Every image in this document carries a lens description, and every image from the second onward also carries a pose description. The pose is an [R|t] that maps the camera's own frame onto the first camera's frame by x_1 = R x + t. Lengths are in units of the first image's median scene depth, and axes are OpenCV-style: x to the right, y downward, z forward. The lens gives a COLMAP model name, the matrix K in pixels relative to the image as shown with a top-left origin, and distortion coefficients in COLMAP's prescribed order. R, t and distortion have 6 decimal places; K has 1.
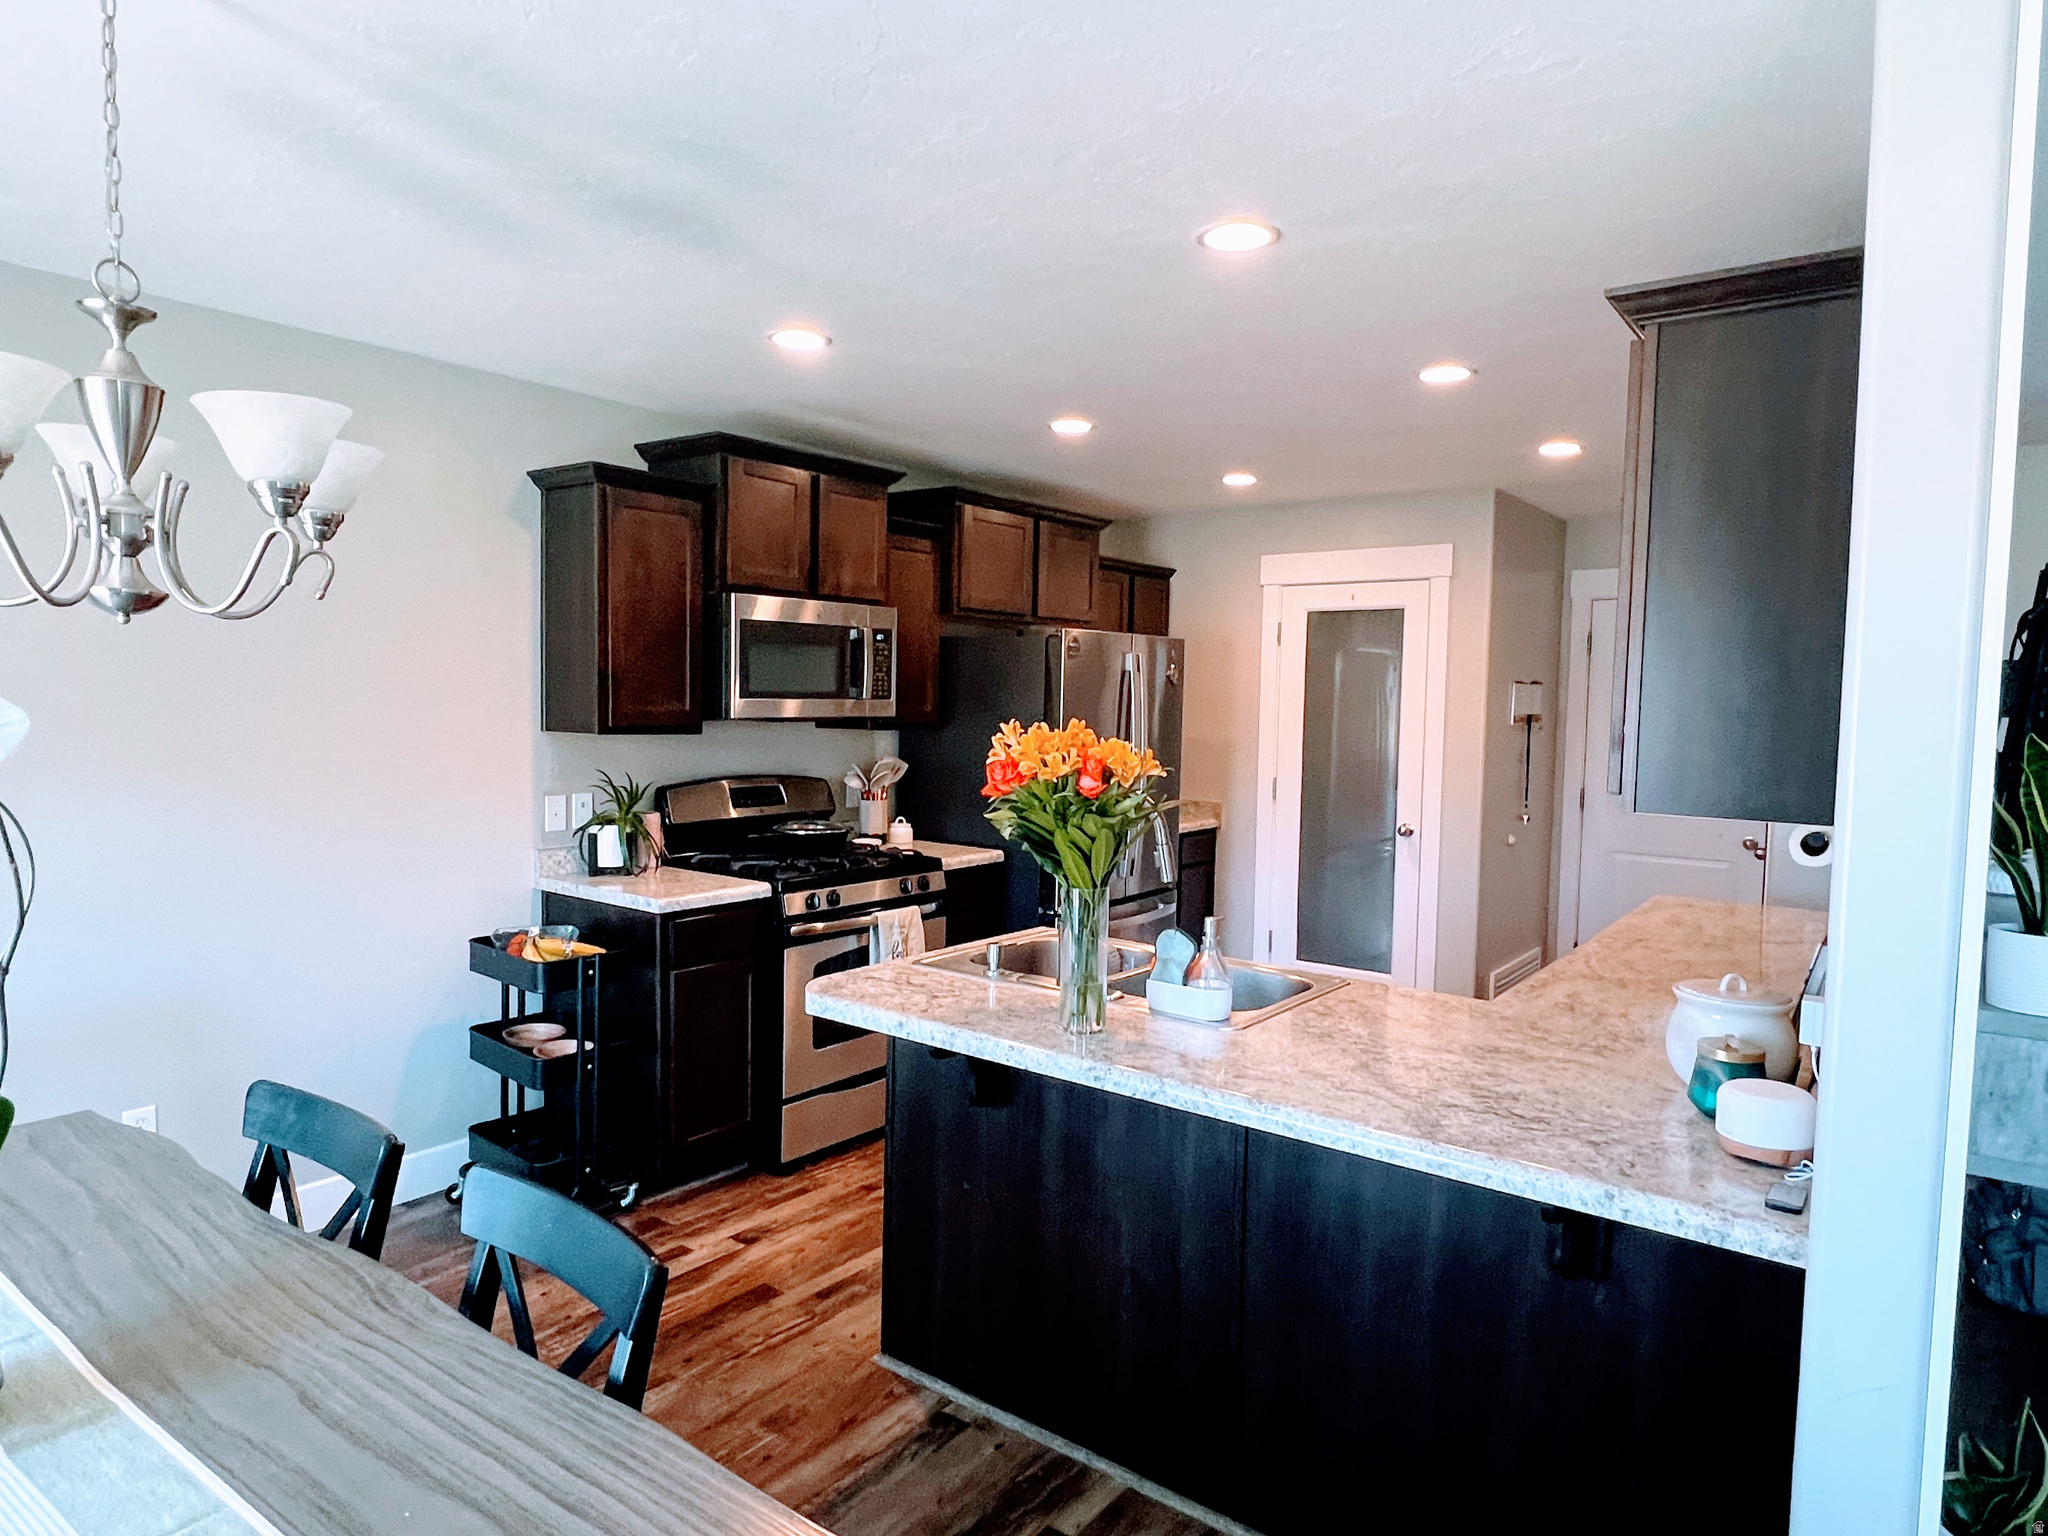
lens RADIAL K [[1240.1, 0, 1024.0], [0, 1240.1, 768.0], [0, 0, 1]] dist [0.000217, 0.000055]
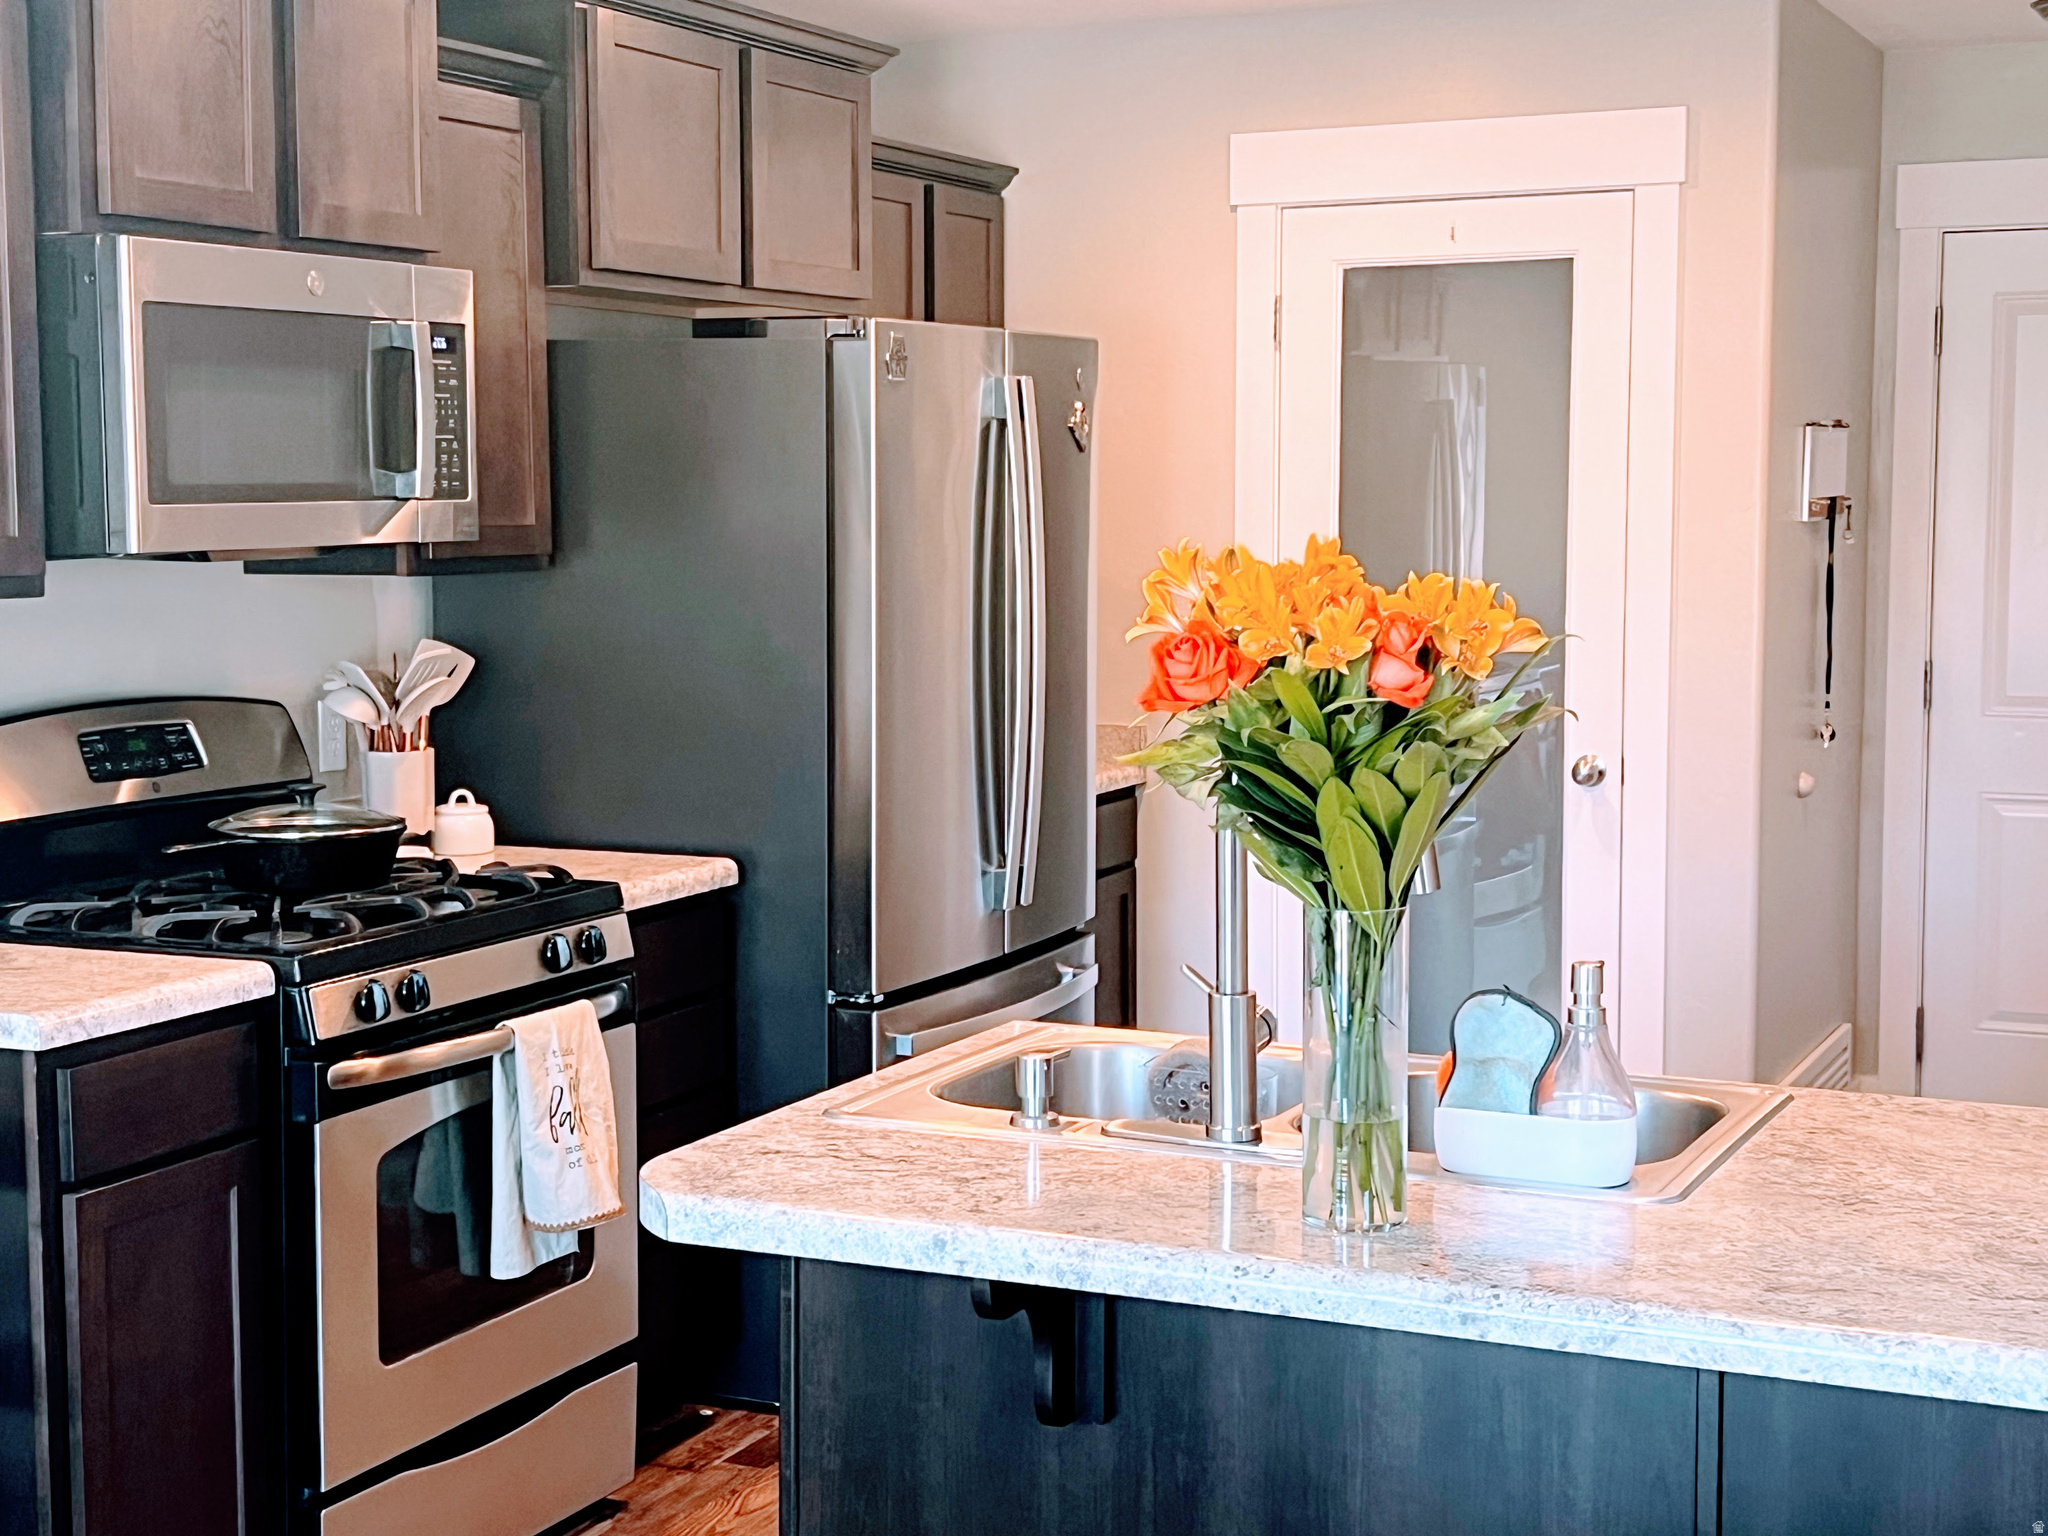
lens RADIAL K [[3118.8, 0, 1024.0], [0, 3118.8, 768.0], [0, 0, 1]] dist [0.167517, -0.600188]
pose [[0.975397, -0.042306, 0.216356, -0.173610], [0.034500, 0.998615, 0.039731, -0.001965], [-0.217738, -0.031289, 0.975506, -0.044374]]
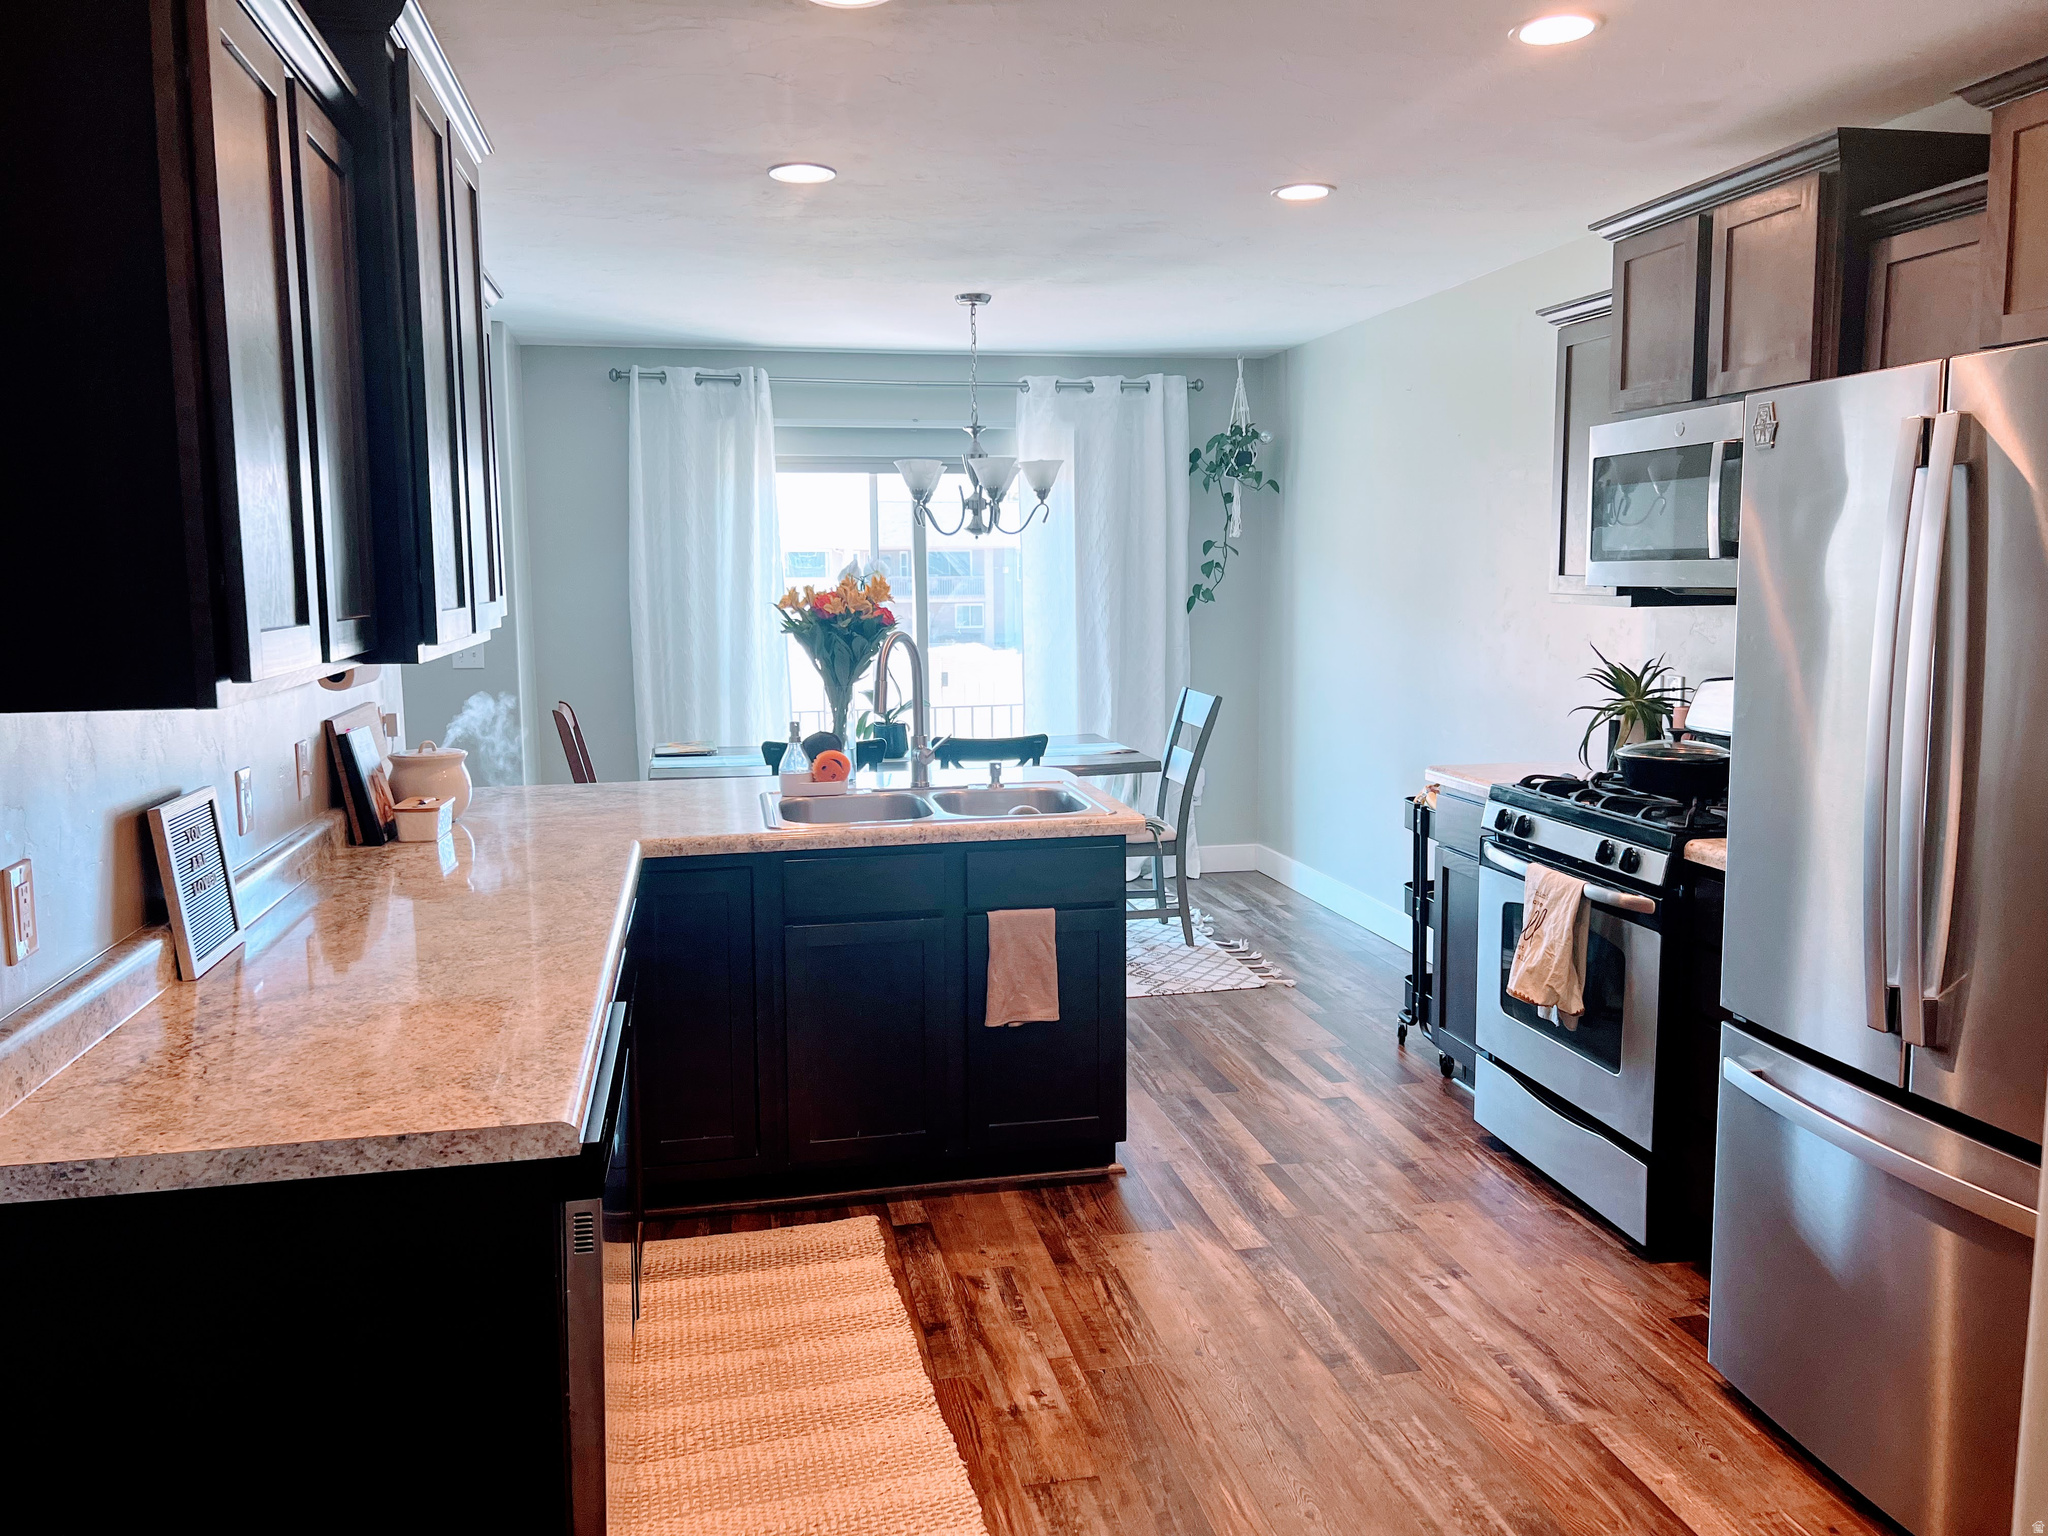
lens RADIAL K [[1567.3, 0, 1024.0], [0, 1567.3, 768.0], [0, 0, 1]] dist [0.001334, 0.000374]
pose [[-0.670286, 0.078644, -0.737924, 0.733922], [-0.051214, 0.987096, 0.151719, -0.057060], [0.740334, 0.139488, -0.657608, 1.370038]]
